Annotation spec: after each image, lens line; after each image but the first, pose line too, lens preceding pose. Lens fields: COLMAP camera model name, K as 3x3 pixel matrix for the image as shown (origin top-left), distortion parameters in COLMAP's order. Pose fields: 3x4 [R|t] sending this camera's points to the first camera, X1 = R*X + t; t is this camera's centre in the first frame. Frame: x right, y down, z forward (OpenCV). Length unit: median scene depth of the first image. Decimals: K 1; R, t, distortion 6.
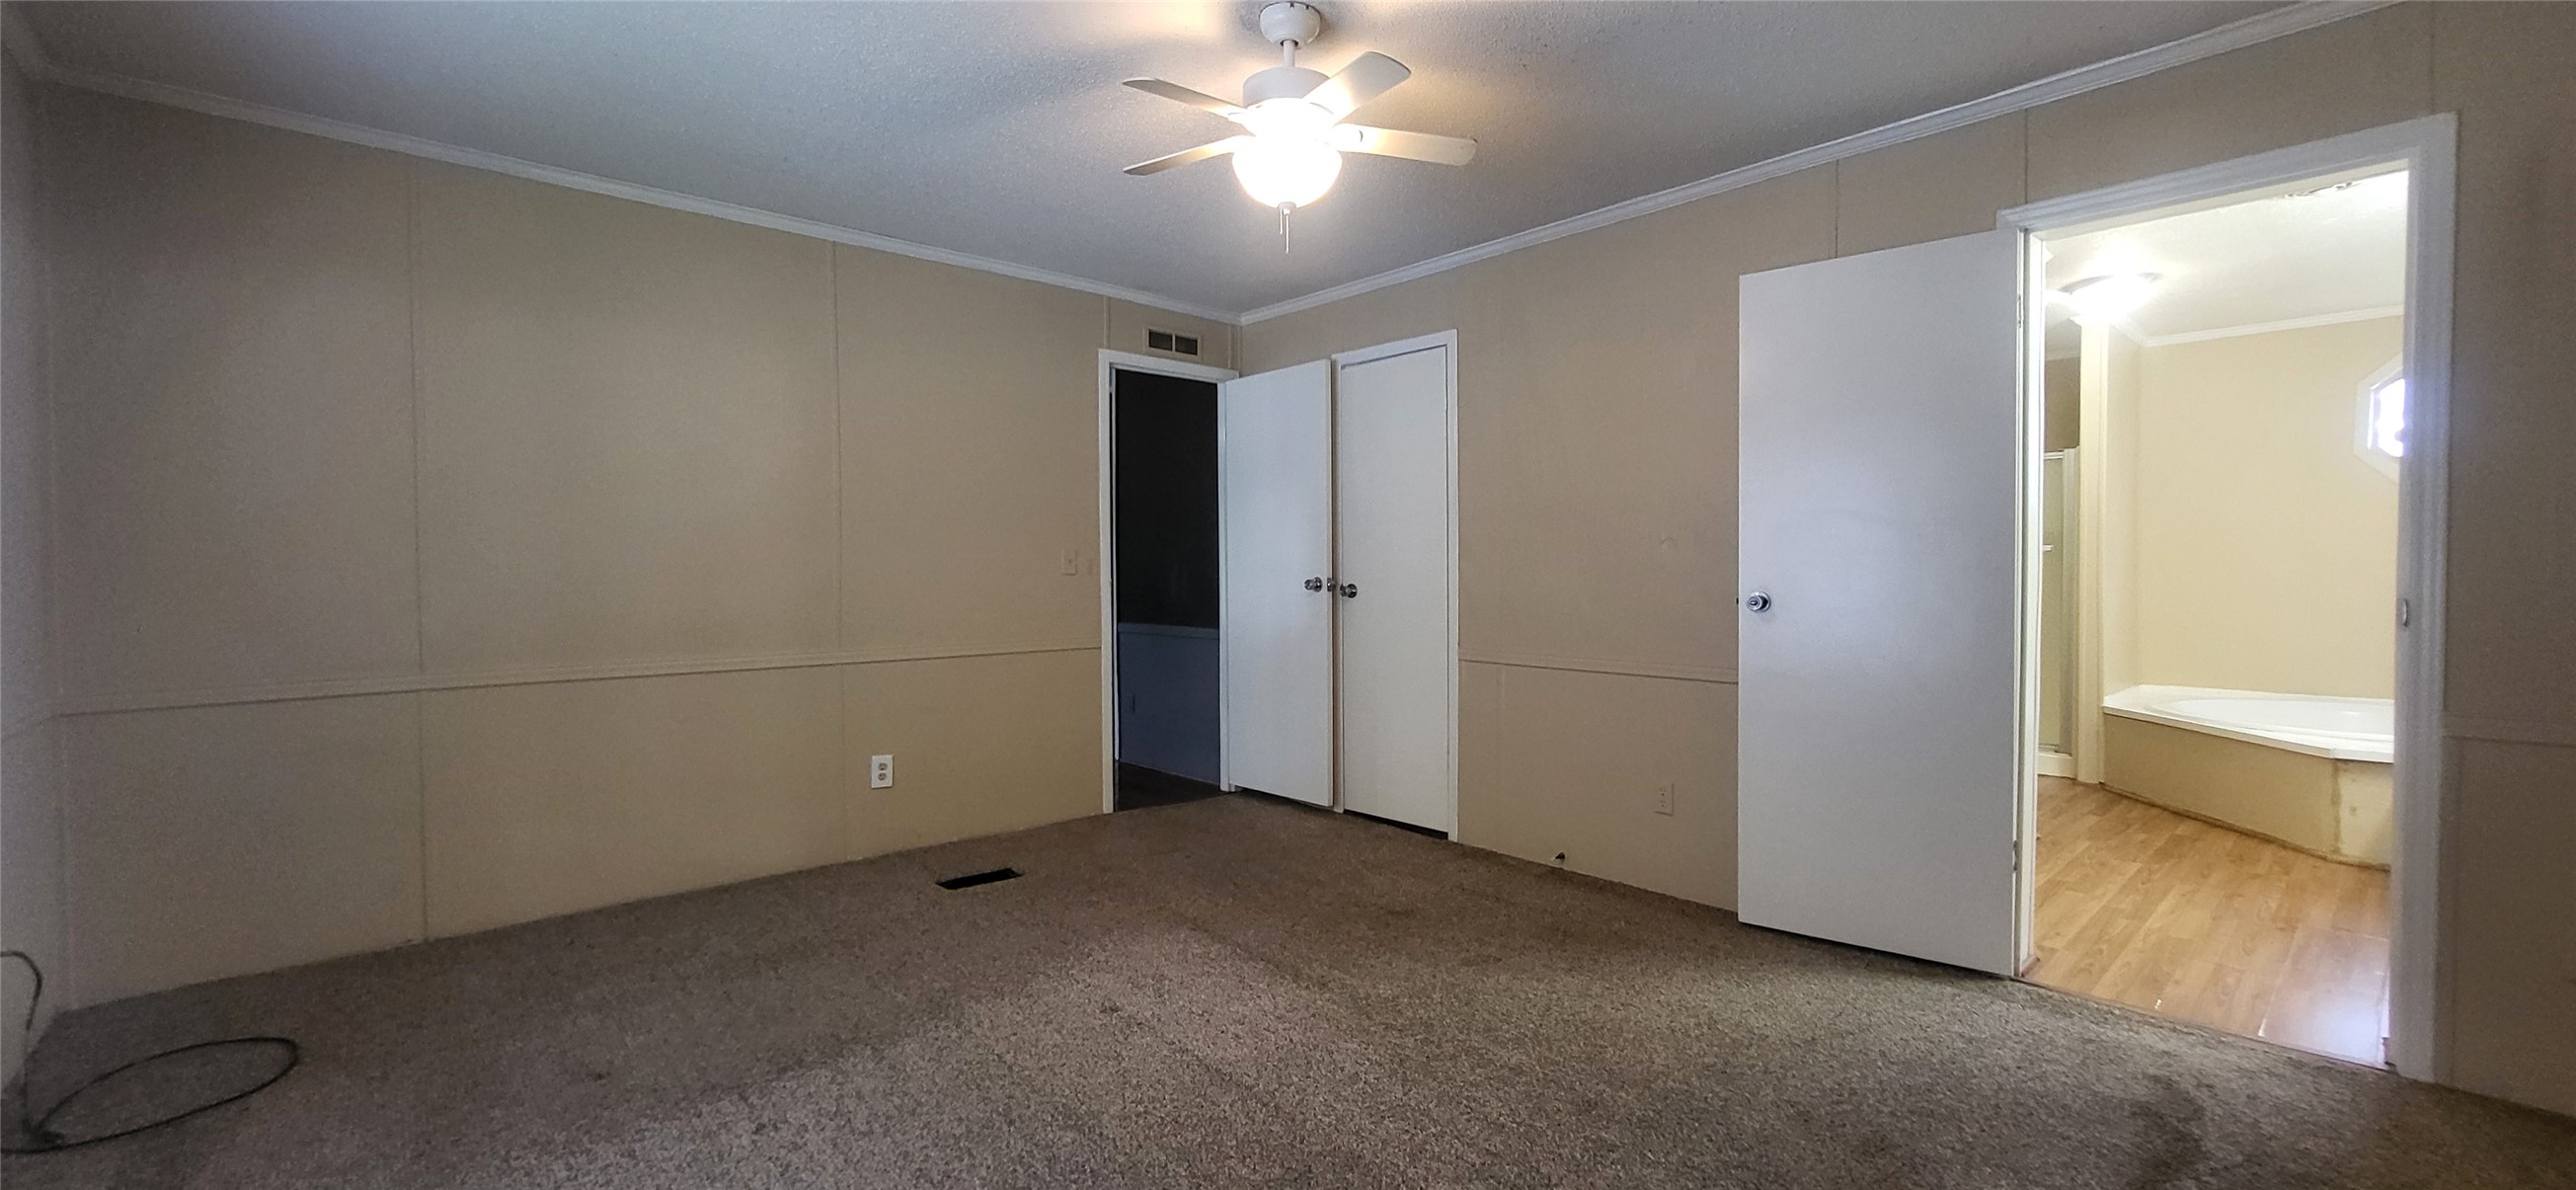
lens RADIAL K [[1029.2, 0, 1287.1], [0, 1029.2, 592.1], [0, 0, 1]] dist [0.000227, 0.000474]
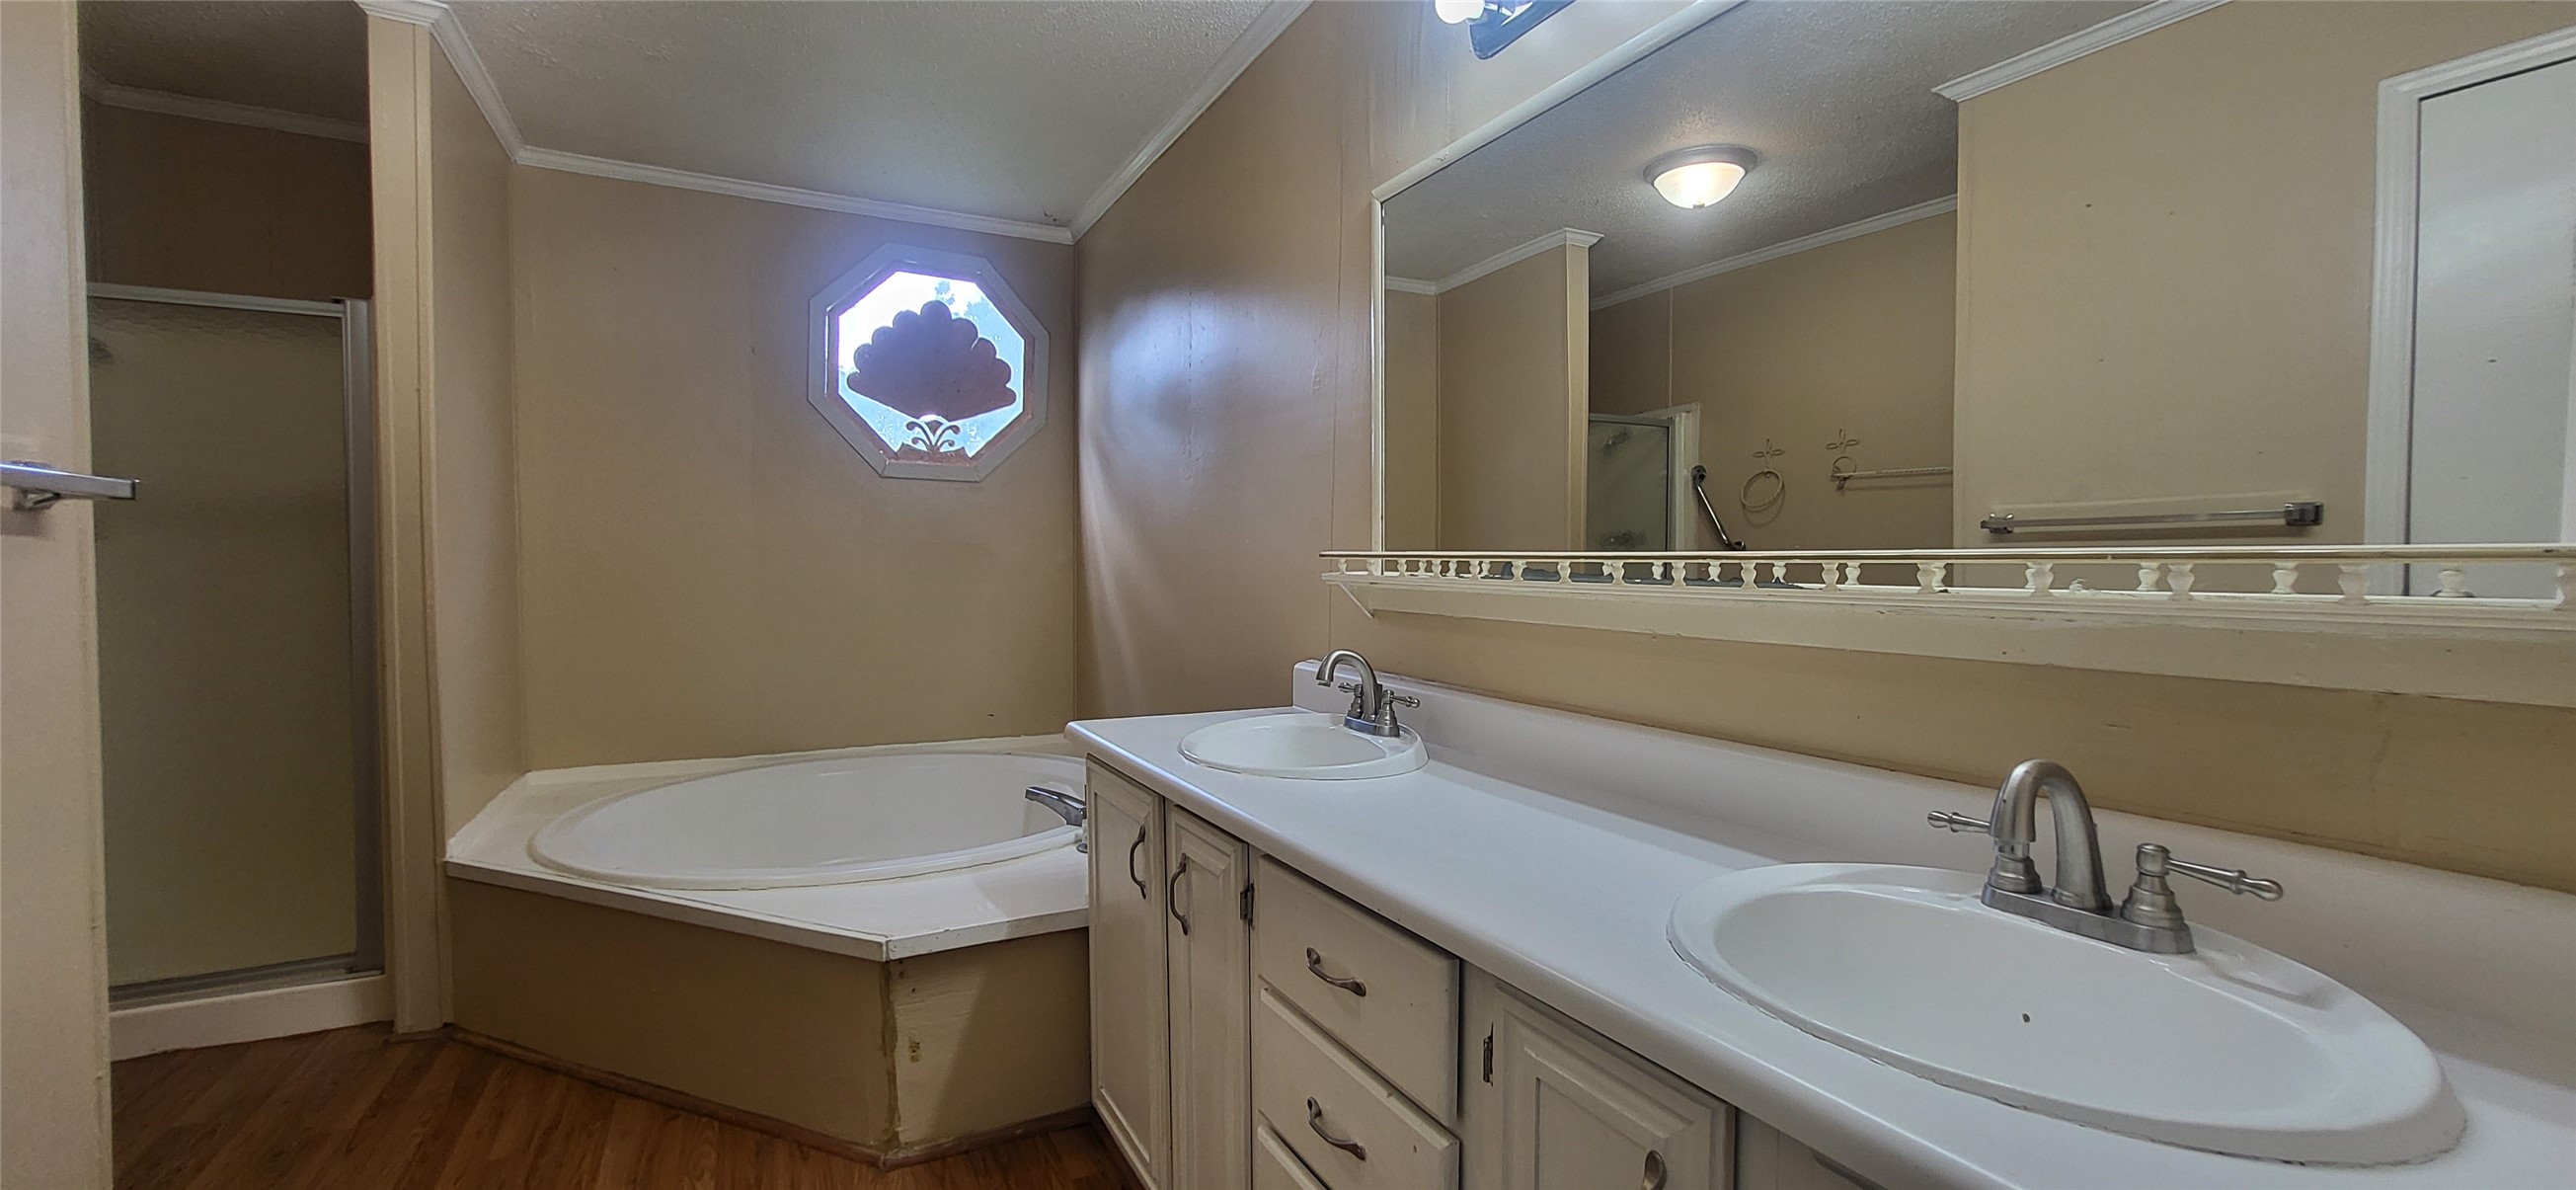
lens RADIAL K [[1029.2, 0, 1287.1], [0, 1029.2, 592.1], [0, 0, 1]] dist [0.000227, 0.000474]
pose [[0.257986, -0.022743, 0.965881, 0.599681], [0.016438, 0.999682, 0.019148, -0.017060], [-0.966009, 0.010937, 0.258278, 0.689143]]
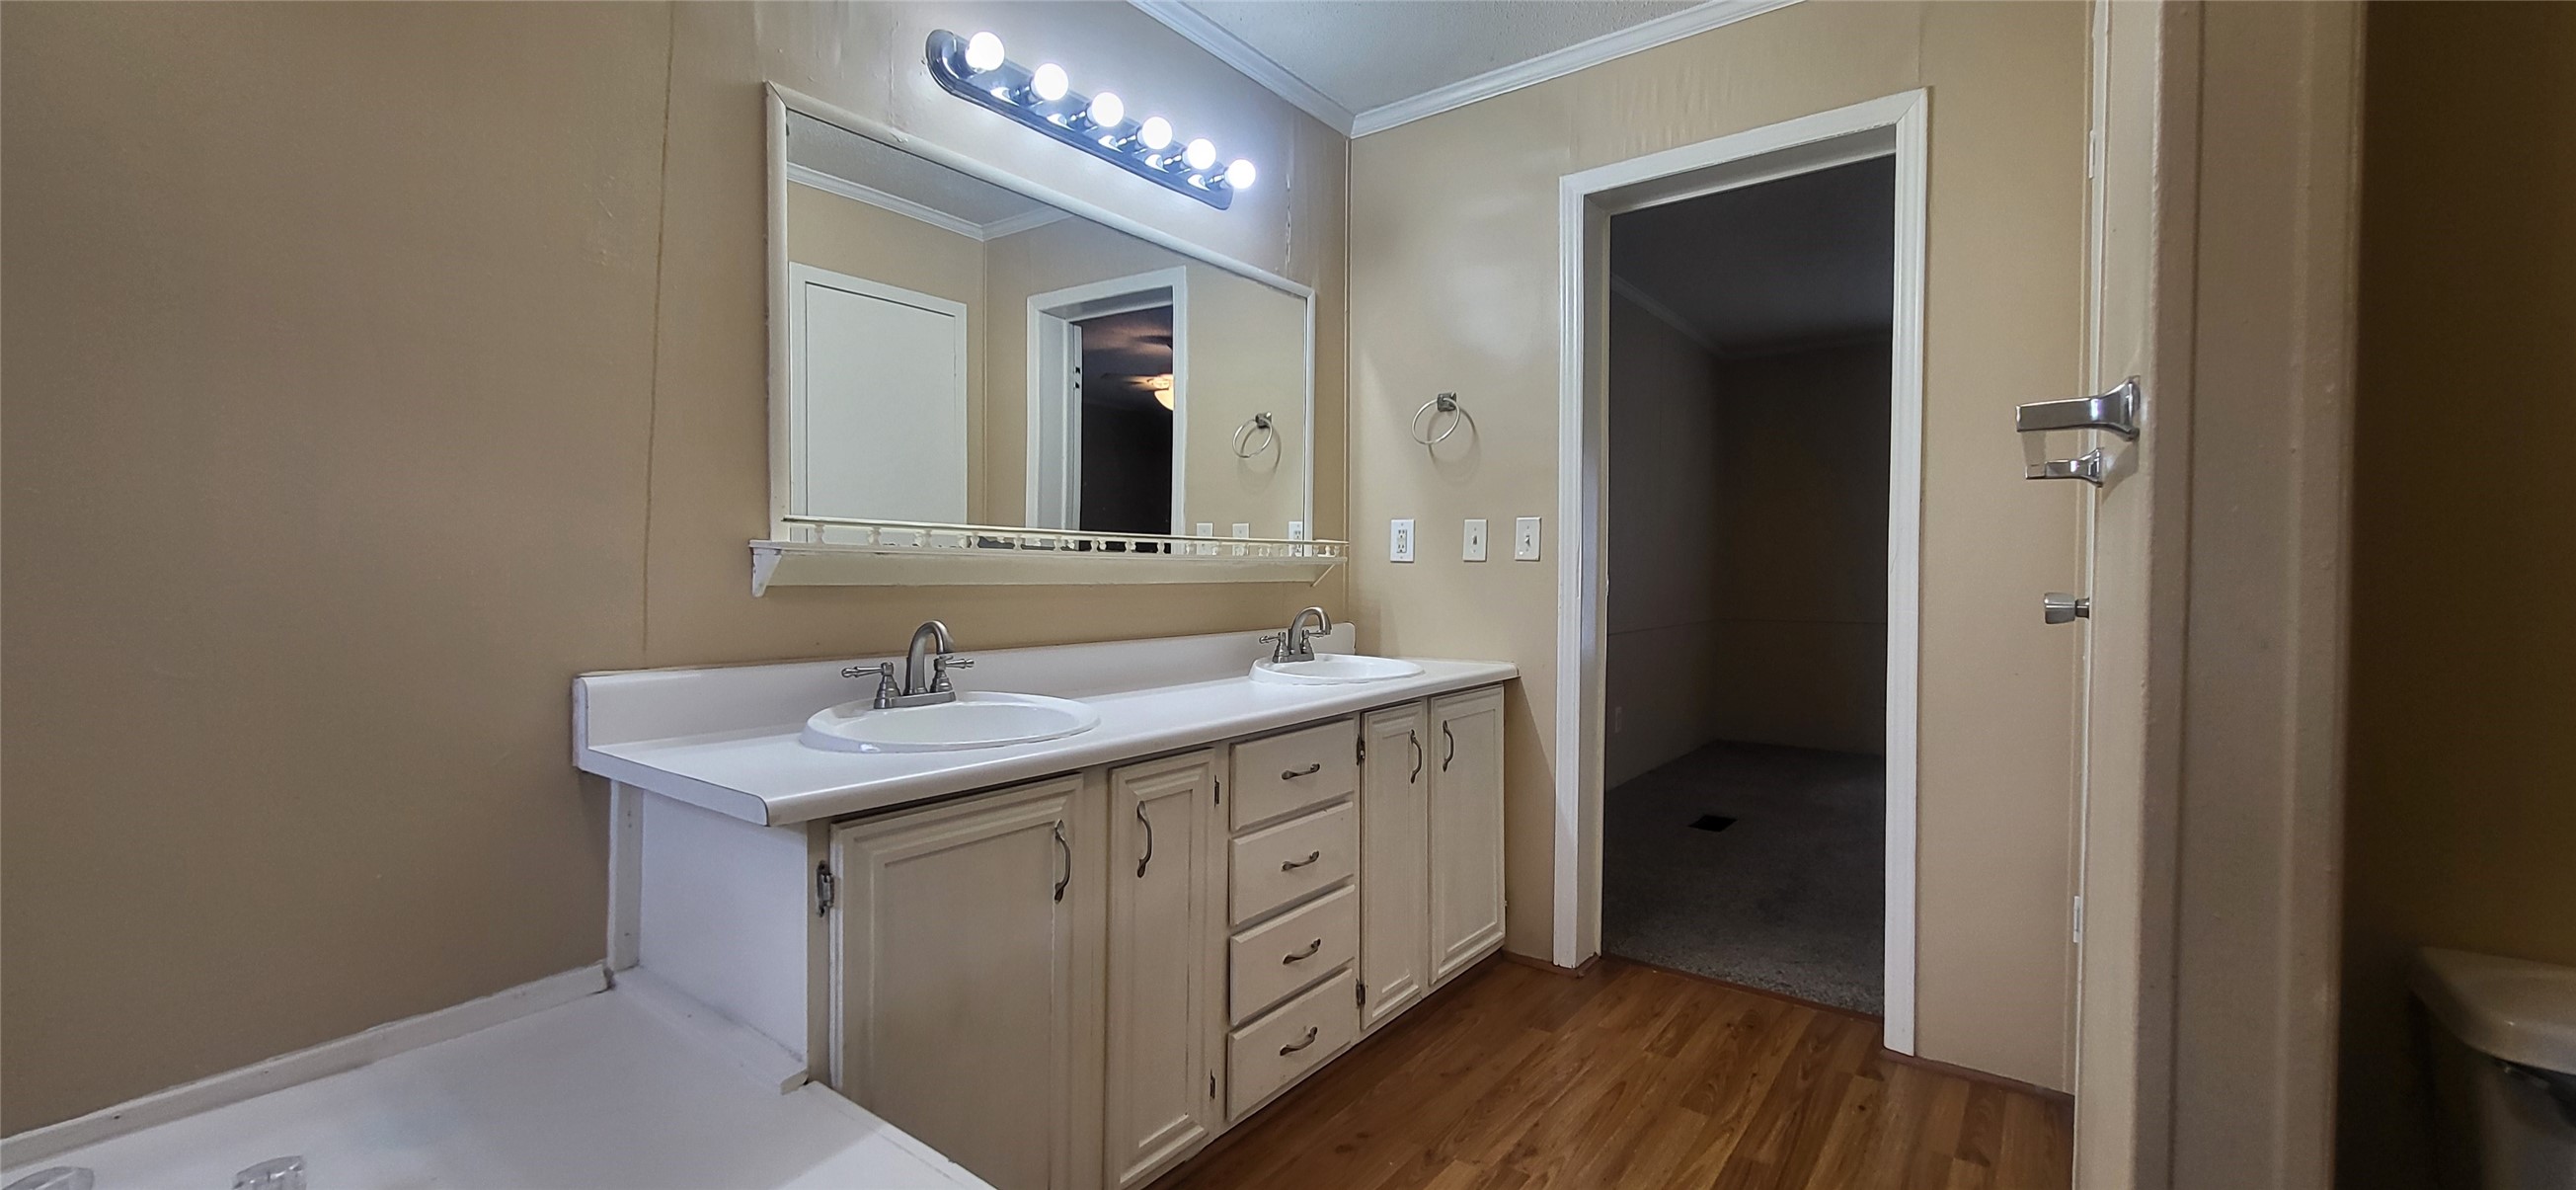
lens RADIAL K [[1029.2, 0, 1287.1], [0, 1029.2, 592.1], [0, 0, 1]] dist [0.000227, 0.000474]
pose [[-0.982303, 0.003530, -0.187265, 0.989448], [-0.004250, 0.999145, 0.041124, -0.013934], [0.187250, 0.041192, -0.981448, 1.256589]]
